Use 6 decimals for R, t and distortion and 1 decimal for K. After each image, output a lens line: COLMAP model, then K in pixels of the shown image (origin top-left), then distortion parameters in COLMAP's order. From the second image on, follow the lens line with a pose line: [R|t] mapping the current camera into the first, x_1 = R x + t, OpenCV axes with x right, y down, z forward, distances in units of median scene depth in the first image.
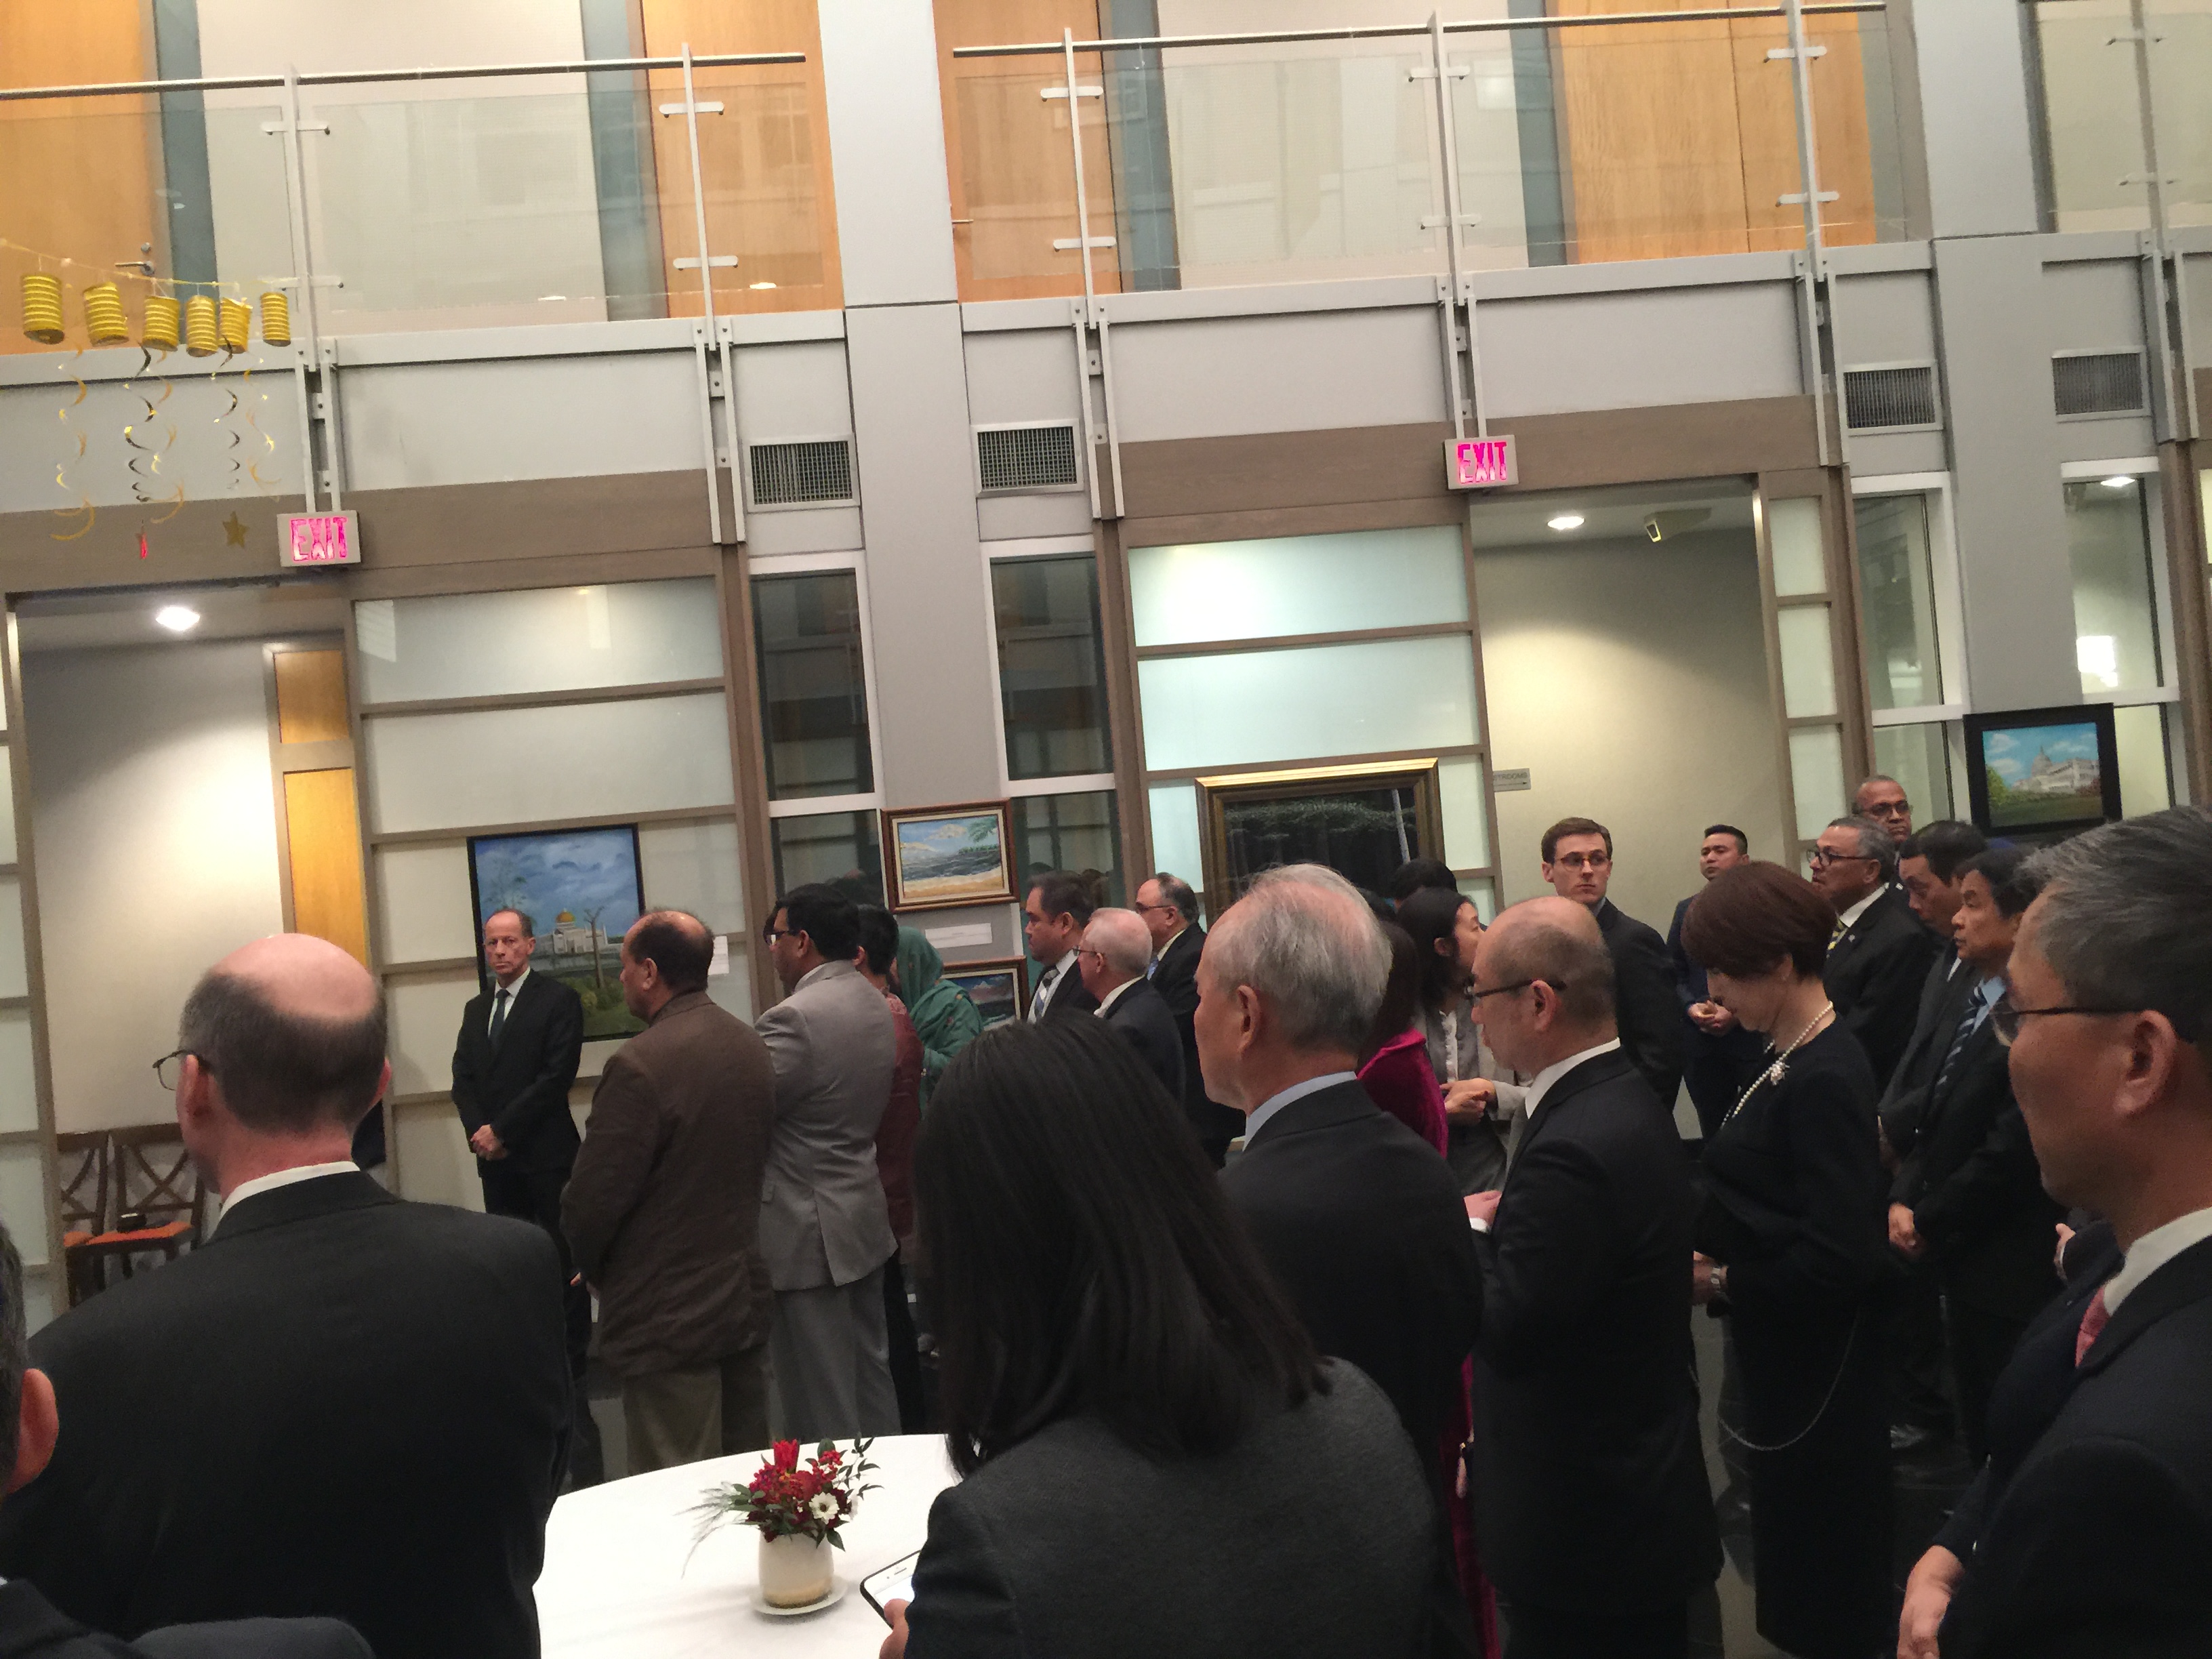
lens RADIAL K [[1884.9, 0, 1108.2], [0, 1884.9, 829.3], [0, 0, 1]] dist [0.008908, -0.003309]
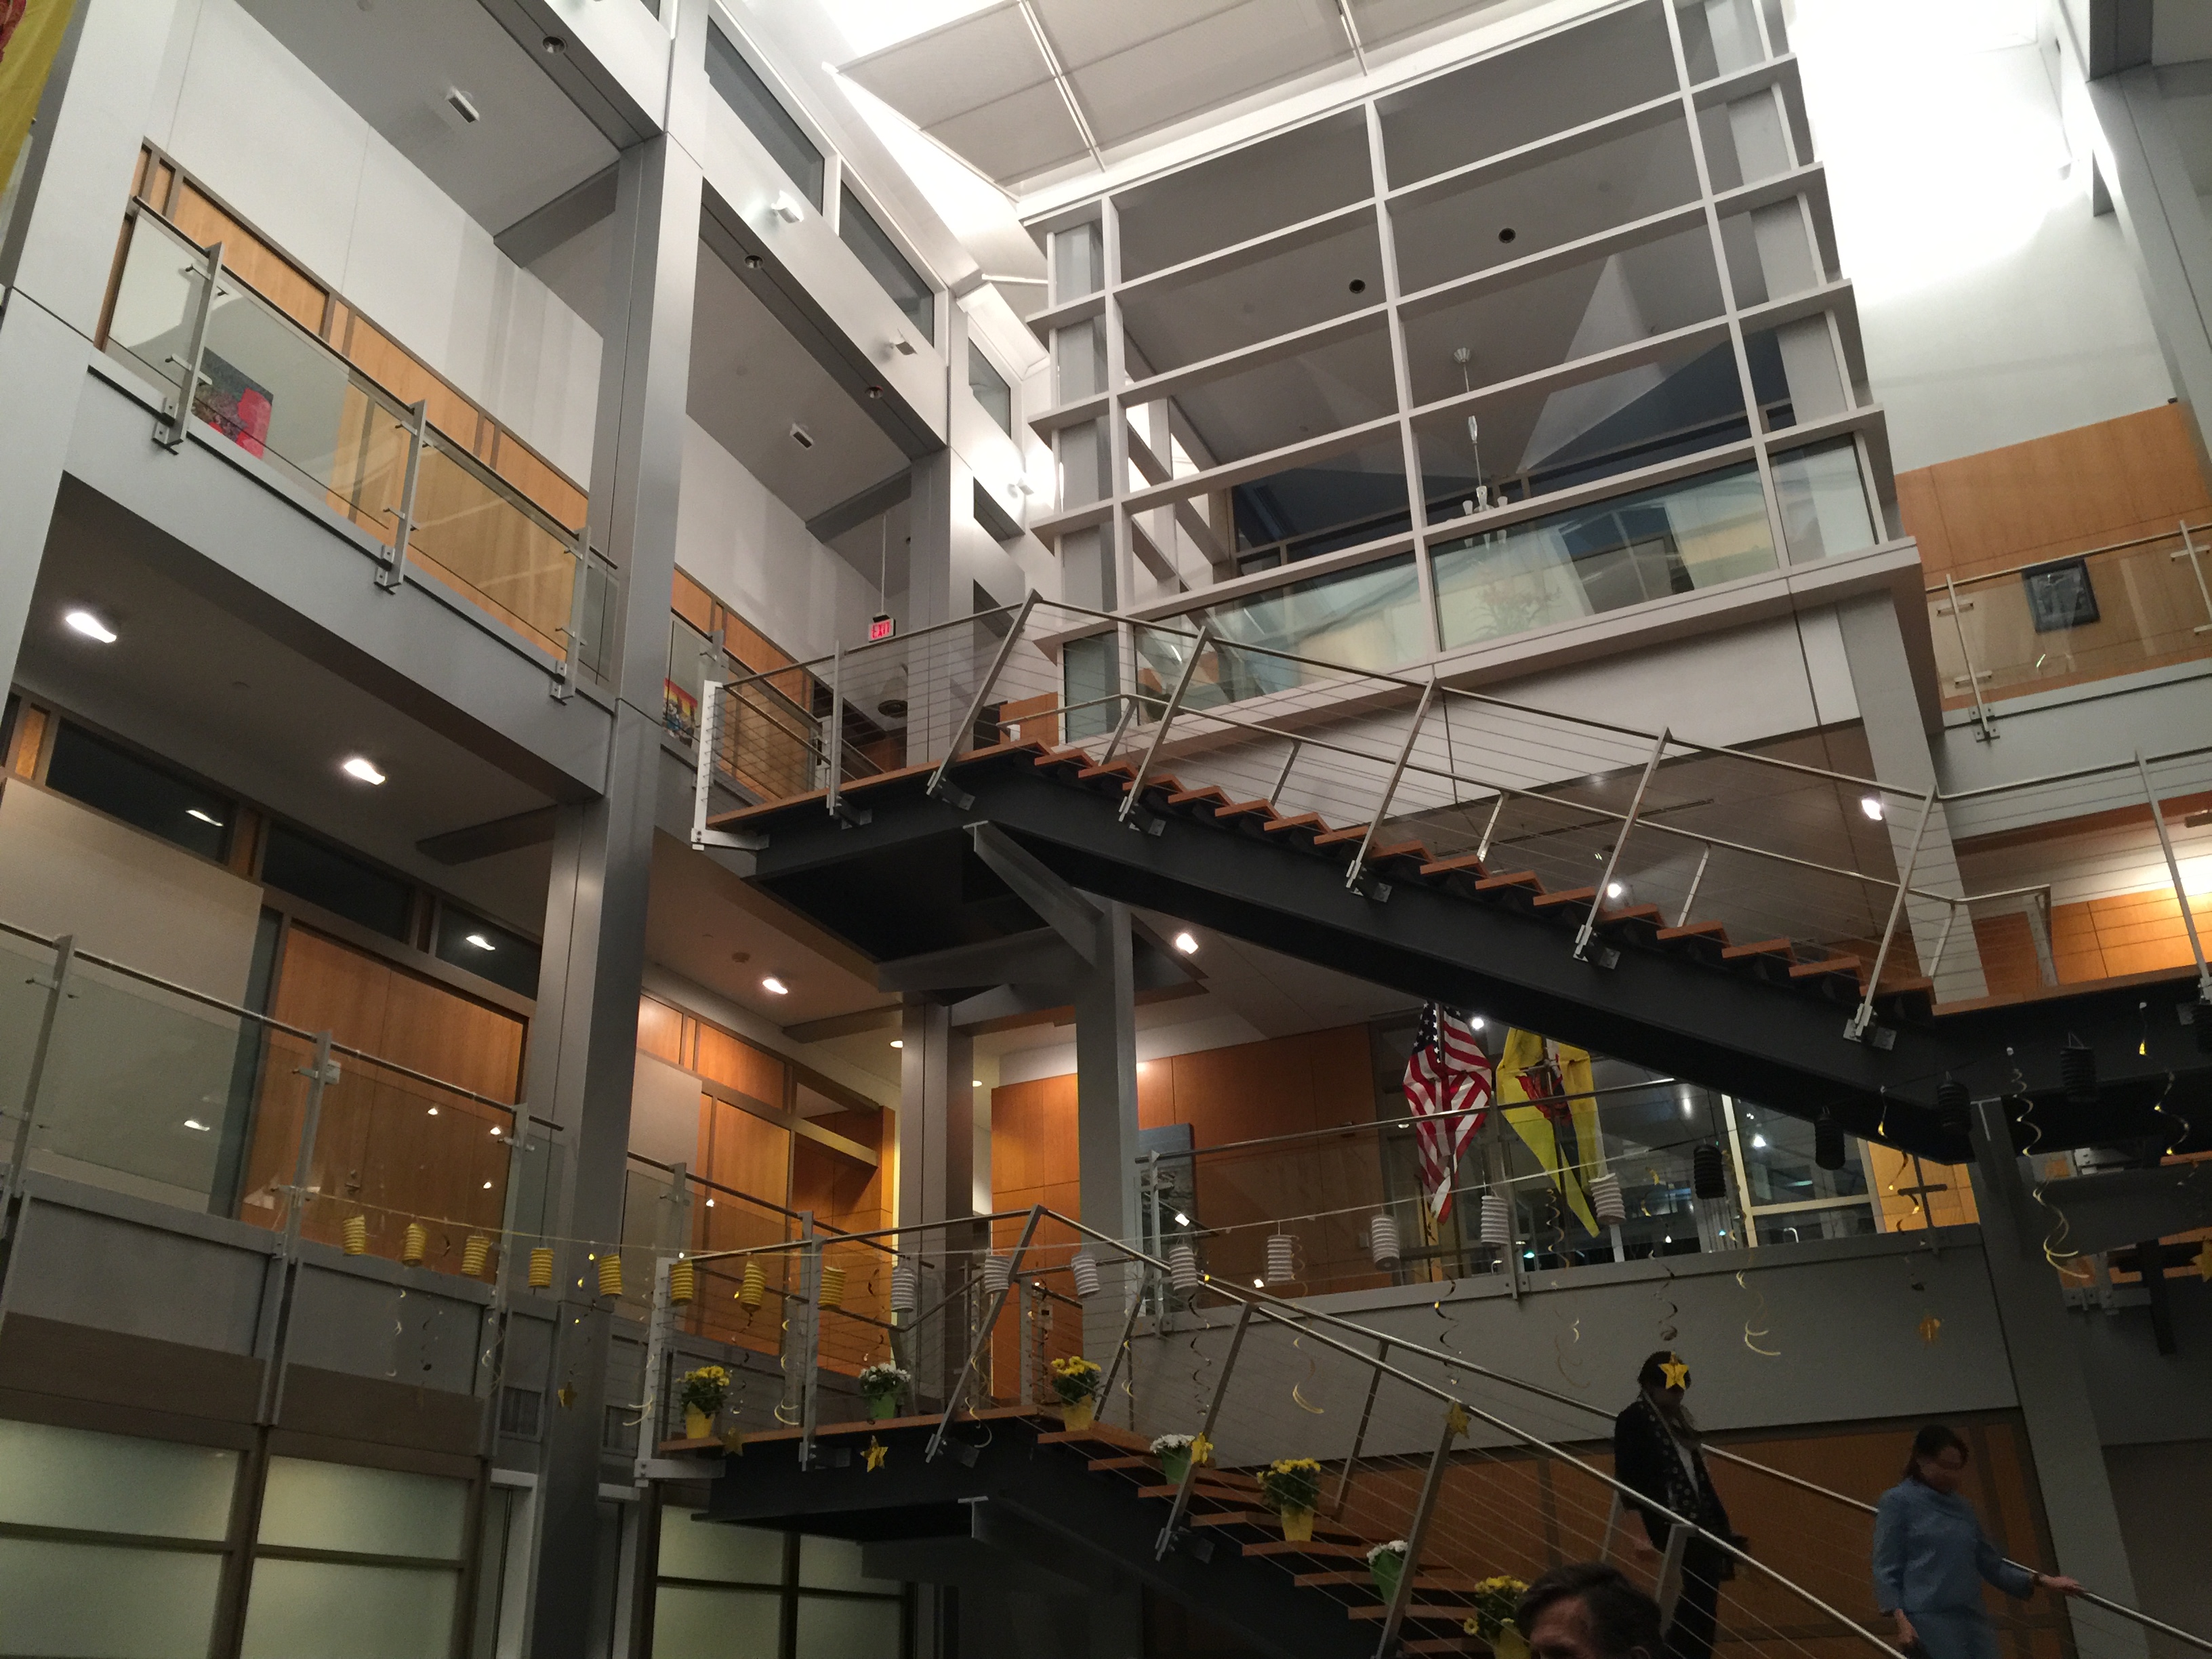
lens RADIAL K [[1884.9, 0, 1107.1], [0, 1884.9, 828.9], [0, 0, 1]] dist [0.008908, -0.003309]
pose [[0.493901, 0.433080, 0.753992, -0.389765], [-0.027195, 0.874407, -0.484430, 0.033275], [-0.869093, 0.218755, 0.443648, -0.033641]]
